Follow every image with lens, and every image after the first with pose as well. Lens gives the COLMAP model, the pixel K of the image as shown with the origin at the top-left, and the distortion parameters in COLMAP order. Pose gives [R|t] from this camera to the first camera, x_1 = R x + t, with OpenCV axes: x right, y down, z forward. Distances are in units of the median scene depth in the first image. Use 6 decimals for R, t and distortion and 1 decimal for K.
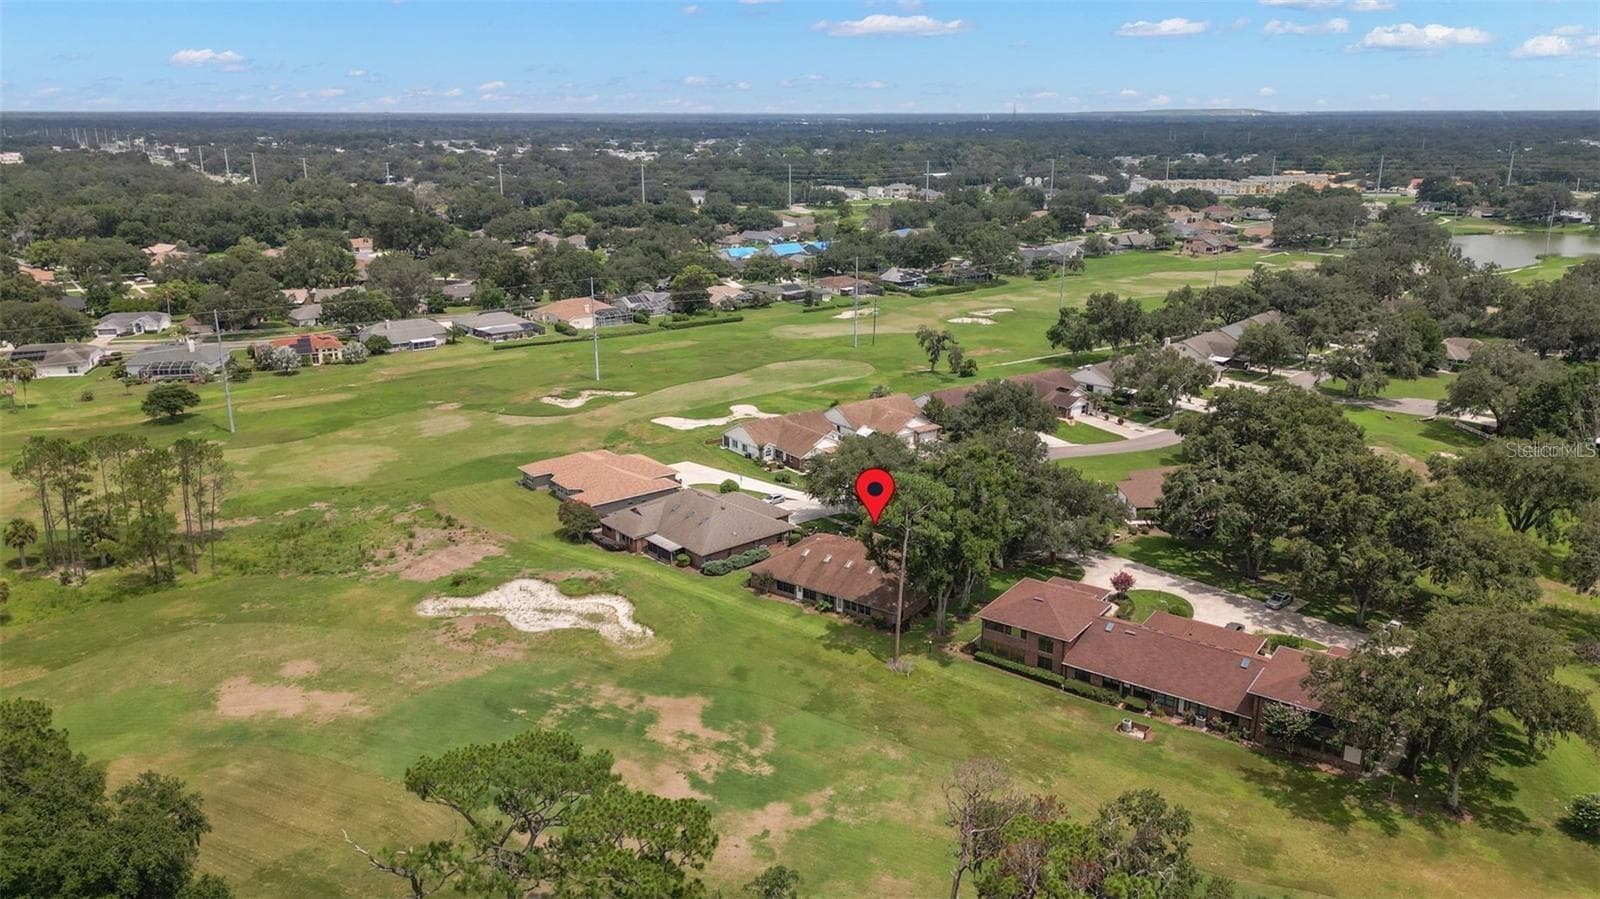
lens RADIAL K [[1115.6, 0, 800.0], [0, 1115.6, 449.5], [0, 0, 1]] dist [0.068045, -0.049854]
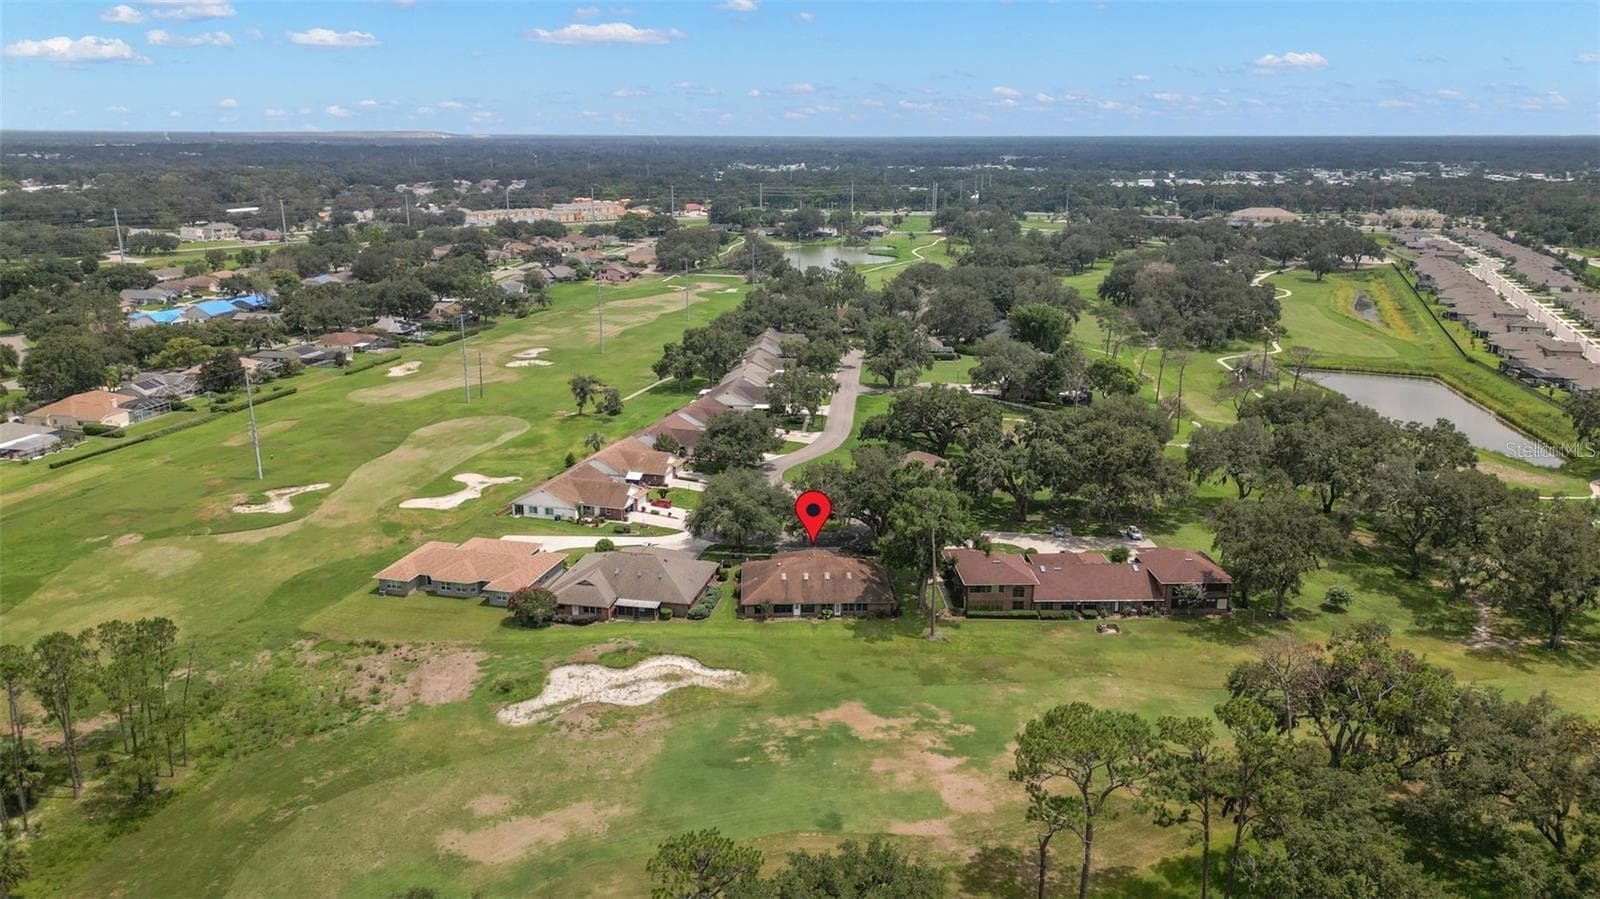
lens RADIAL K [[1099.6, 0, 800.0], [0, 1099.6, 449.5], [0, 0, 1]] dist [0.092270, -0.052080]
pose [[0.790430, -0.165947, 0.589645, -0.637418], [0.174396, 0.983733, 0.043076, -0.084819], [-0.587202, 0.068783, 0.806513, 0.049519]]
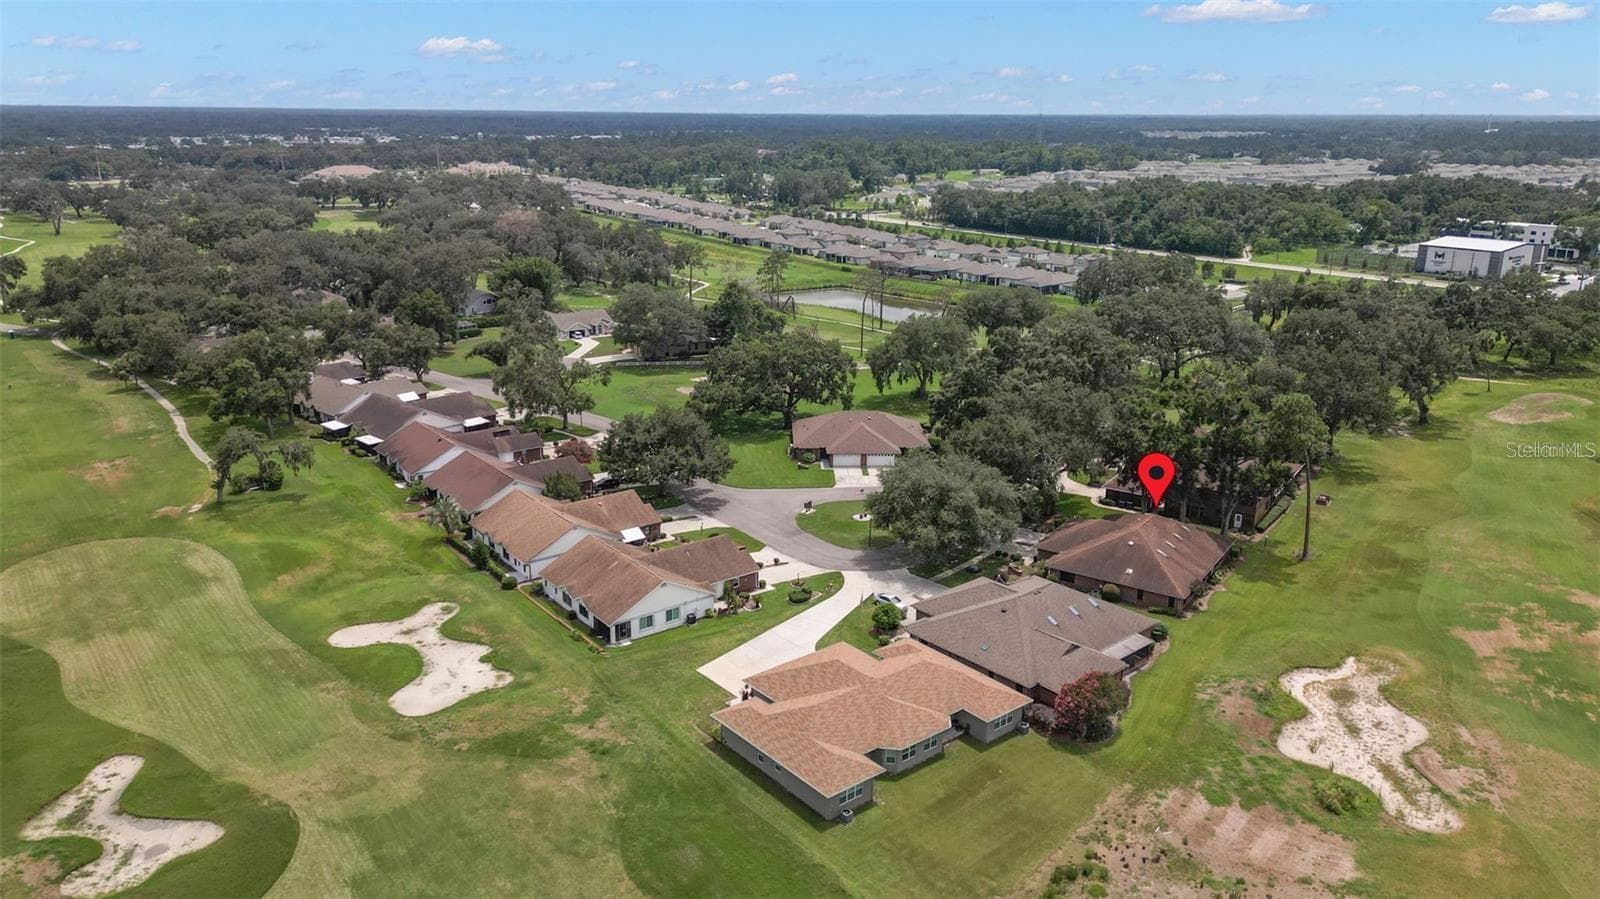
lens RADIAL K [[1115.6, 0, 800.0], [0, 1115.6, 449.5], [0, 0, 1]] dist [0.068045, -0.049854]
pose [[-0.019773, -0.292079, 0.956190, -0.858072], [0.277290, 0.917257, 0.285921, -0.337813], [-0.960583, 0.270795, 0.062854, 1.204661]]
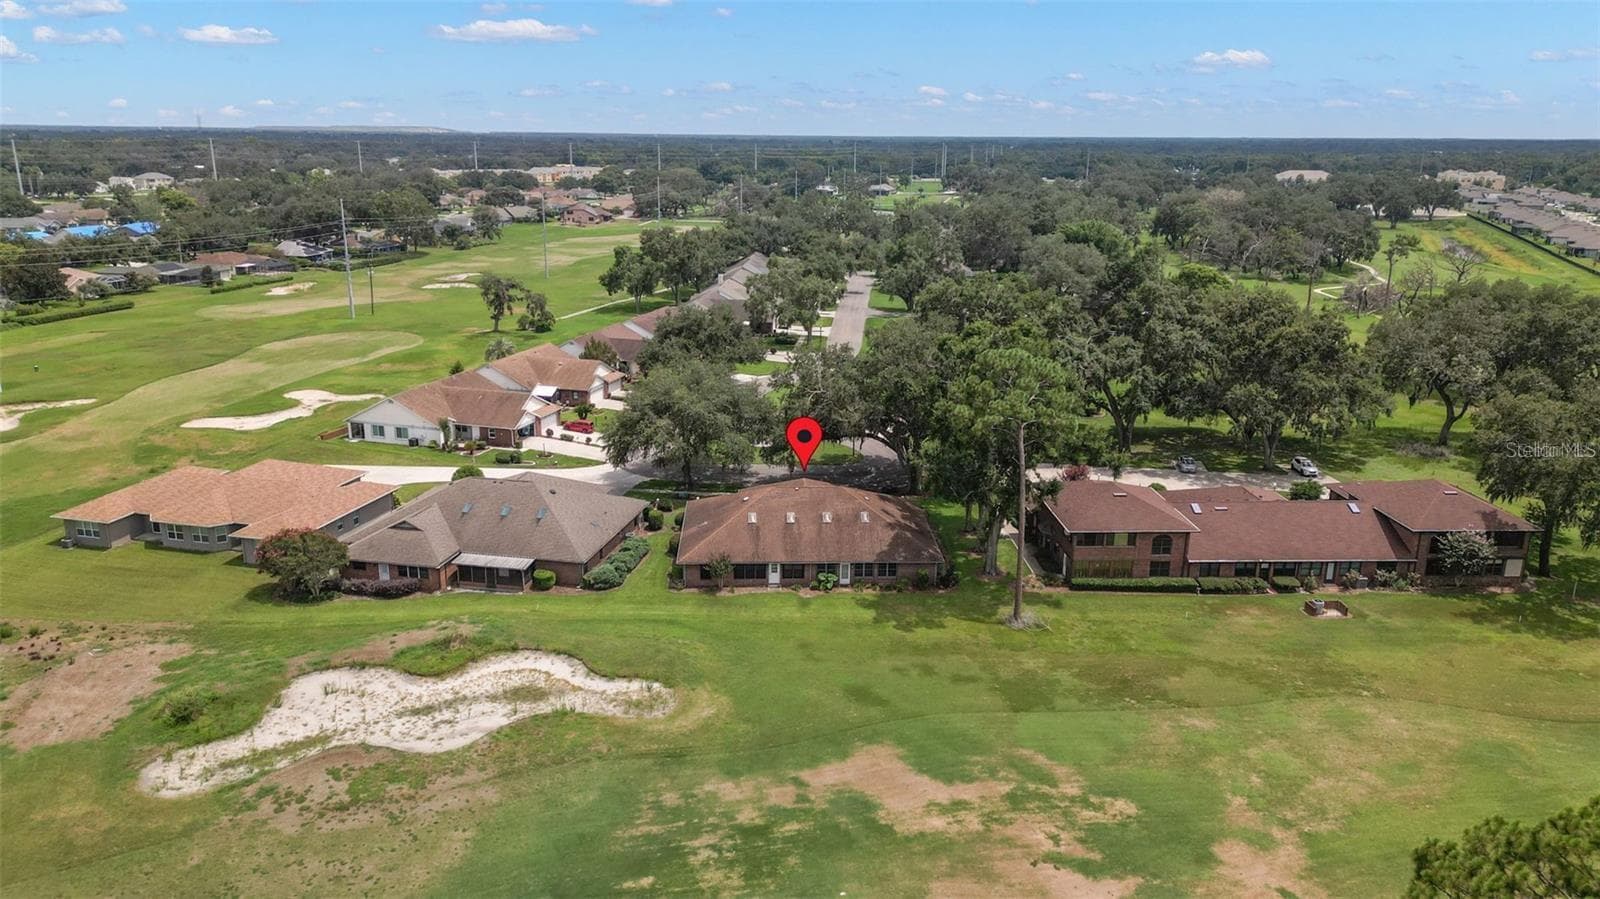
lens RADIAL K [[1115.6, 0, 800.0], [0, 1115.6, 449.5], [0, 0, 1]] dist [0.068045, -0.049854]
pose [[0.790634, -0.161953, 0.590482, -0.363816], [0.168632, 0.984684, 0.044279, 0.026725], [-0.588610, 0.064565, 0.805835, 0.432473]]
